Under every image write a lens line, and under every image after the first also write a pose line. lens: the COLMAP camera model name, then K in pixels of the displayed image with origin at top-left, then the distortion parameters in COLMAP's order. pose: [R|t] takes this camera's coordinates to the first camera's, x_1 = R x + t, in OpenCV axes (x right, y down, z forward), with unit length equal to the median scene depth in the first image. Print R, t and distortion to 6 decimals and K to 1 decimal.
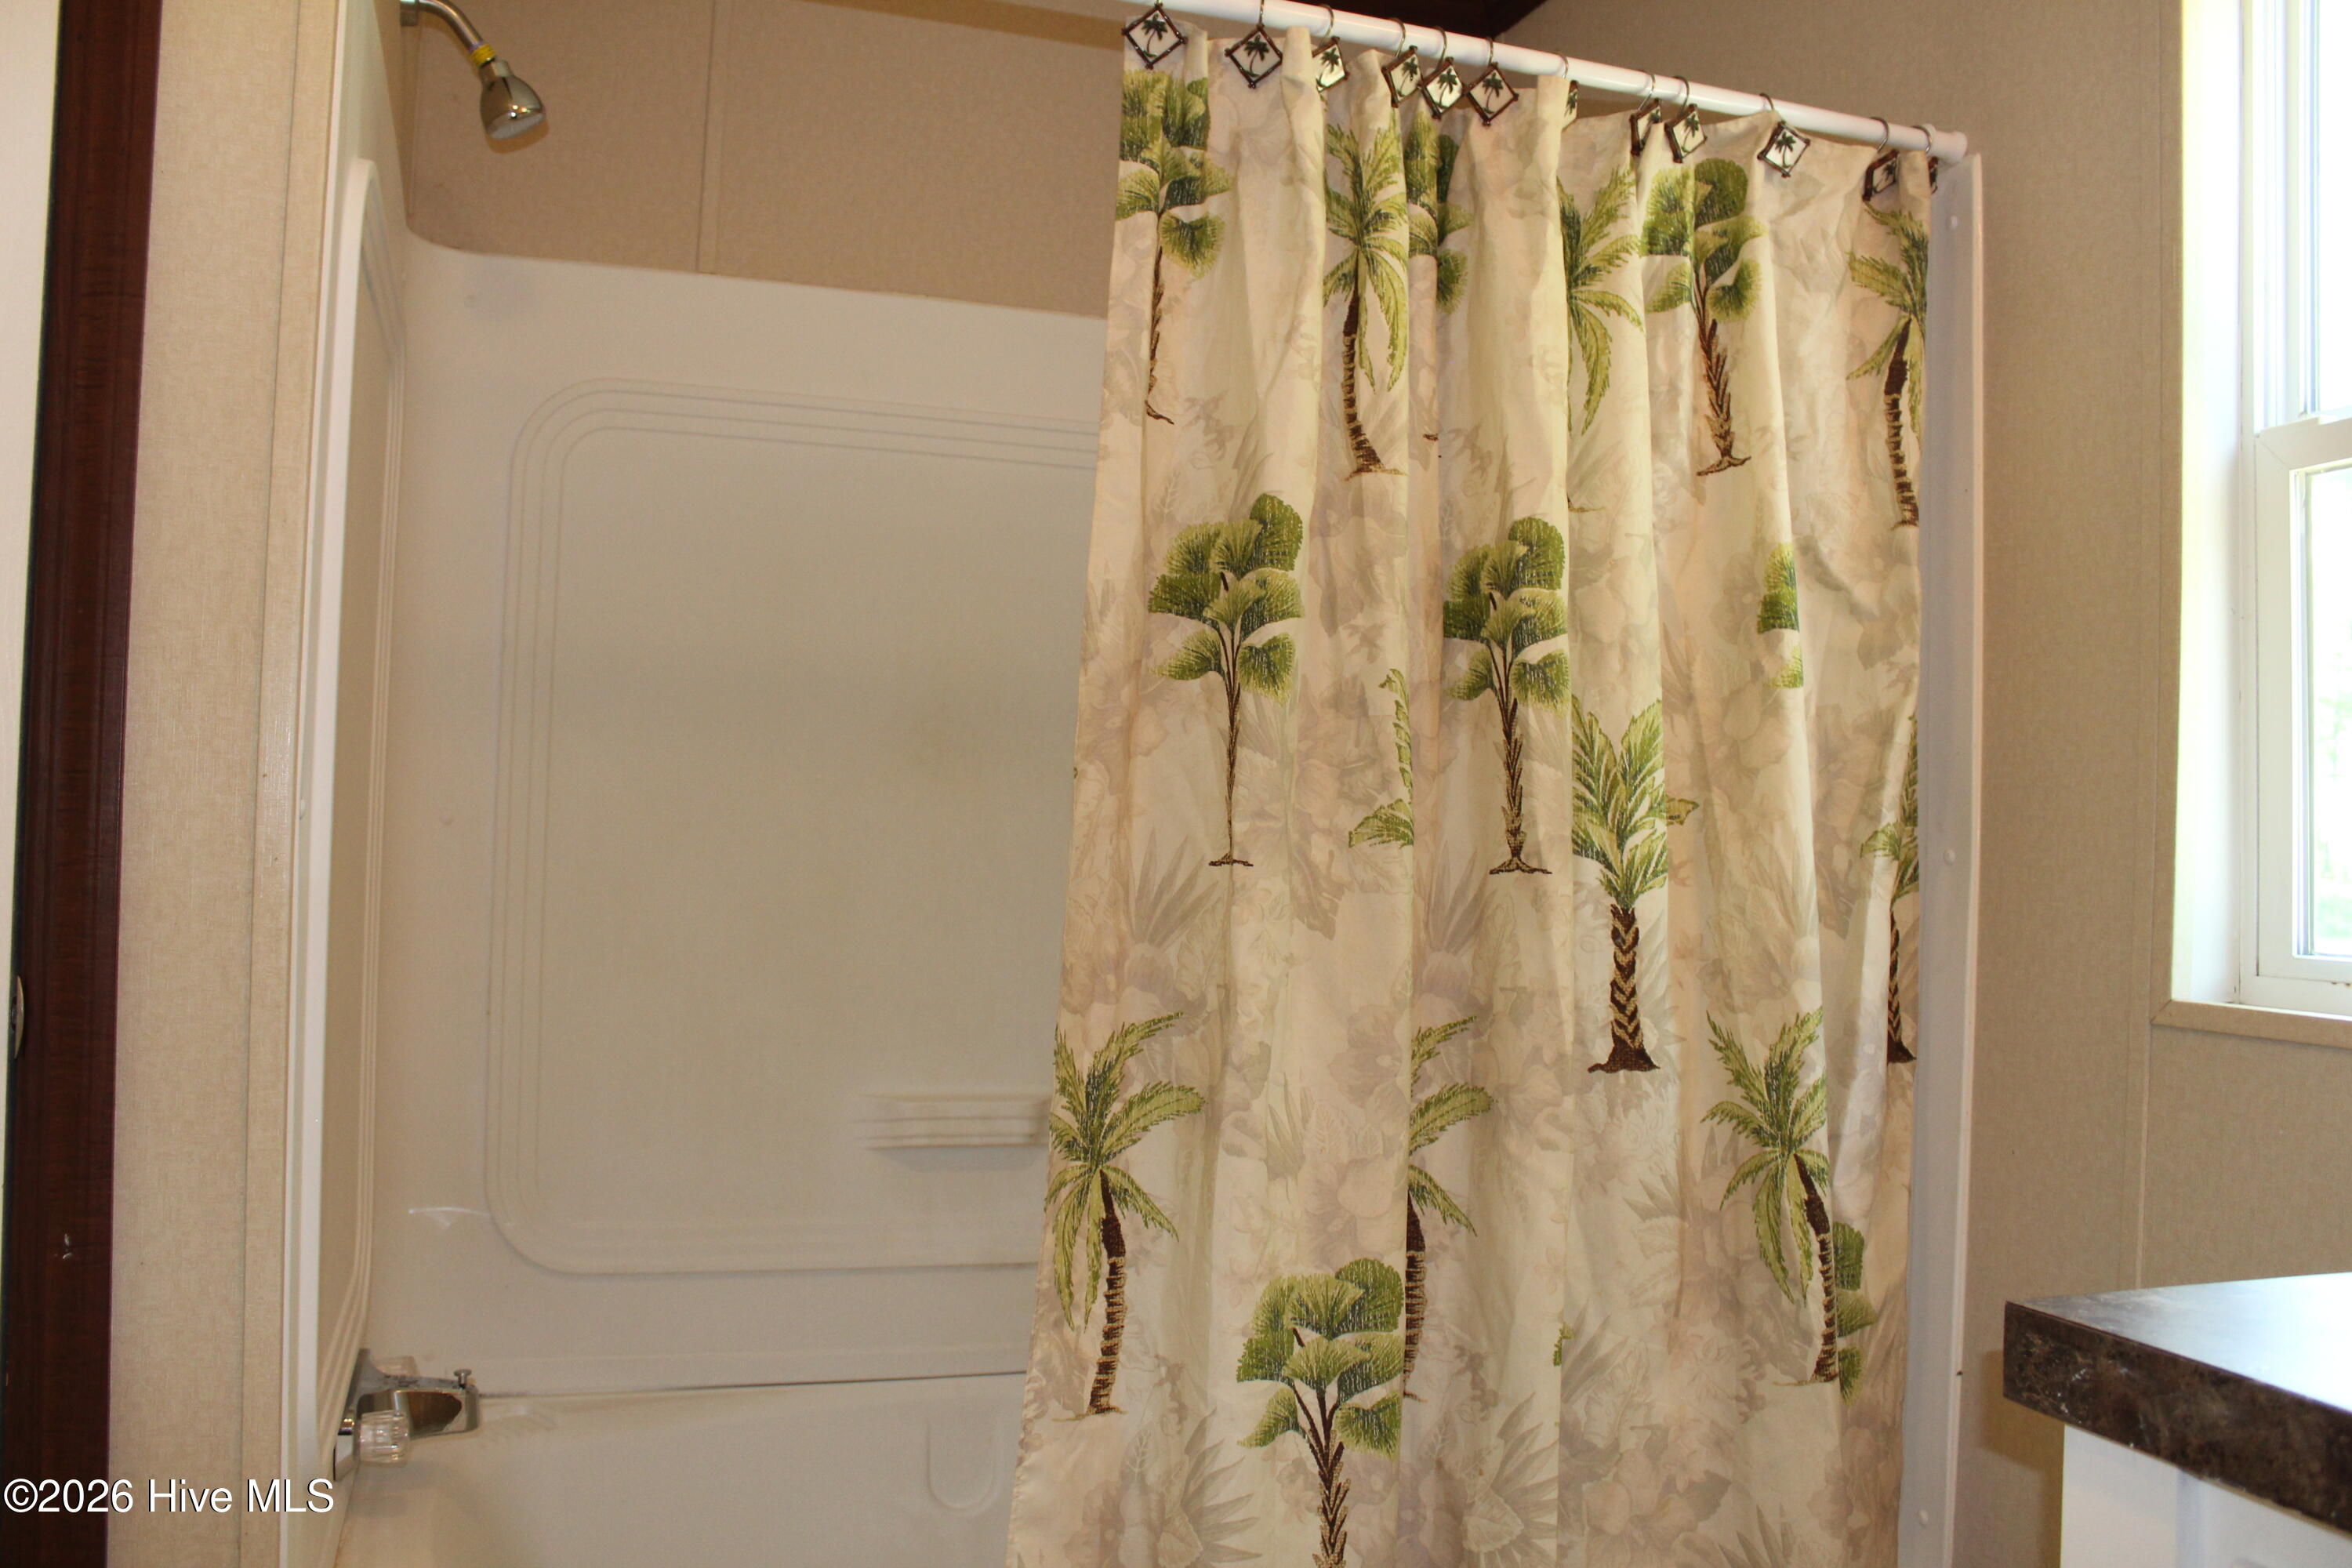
lens RADIAL K [[1942.9, 0, 1130.3], [0, 1942.9, 773.3], [0, 0, 1]] dist [-0.169027, 0.152349]
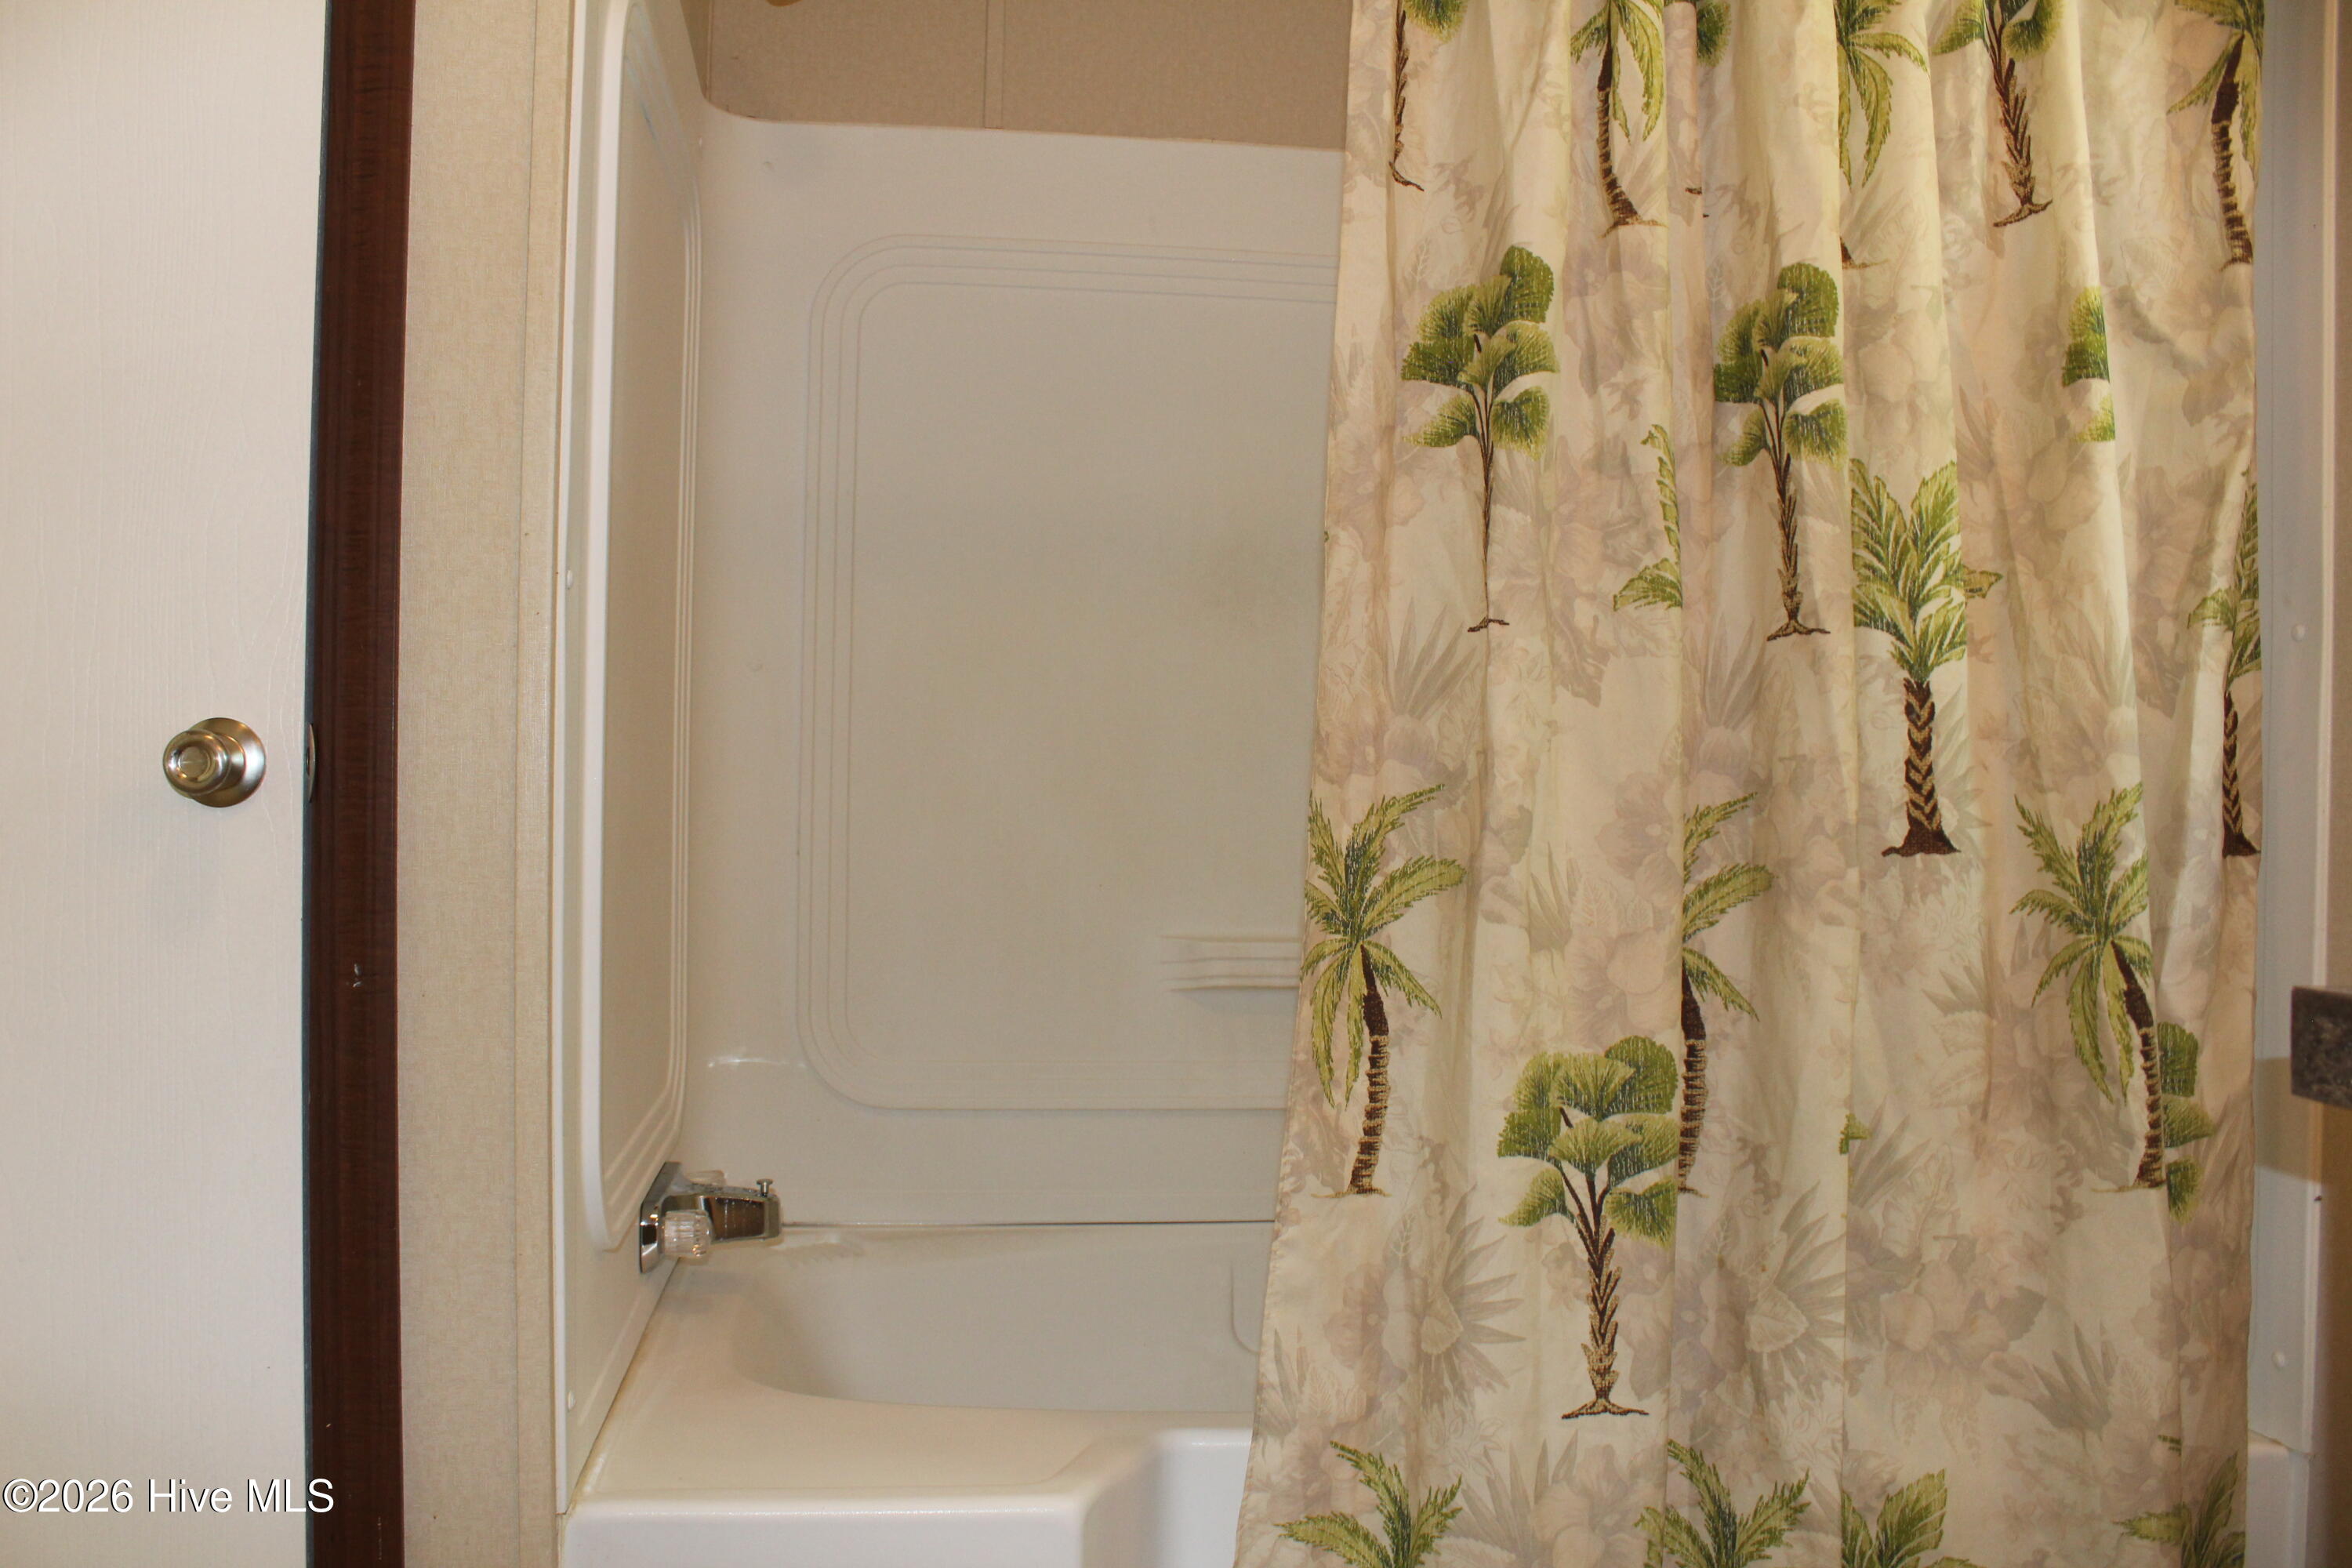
lens RADIAL K [[1942.9, 0, 1148.9], [0, 1942.9, 812.3], [0, 0, 1]] dist [-0.169027, 0.152349]
pose [[0.981586, -0.014232, -0.190492, 0.064183], [0.019275, 0.999510, 0.024647, 0.106439], [0.190048, -0.027865, 0.981379, 0.013323]]
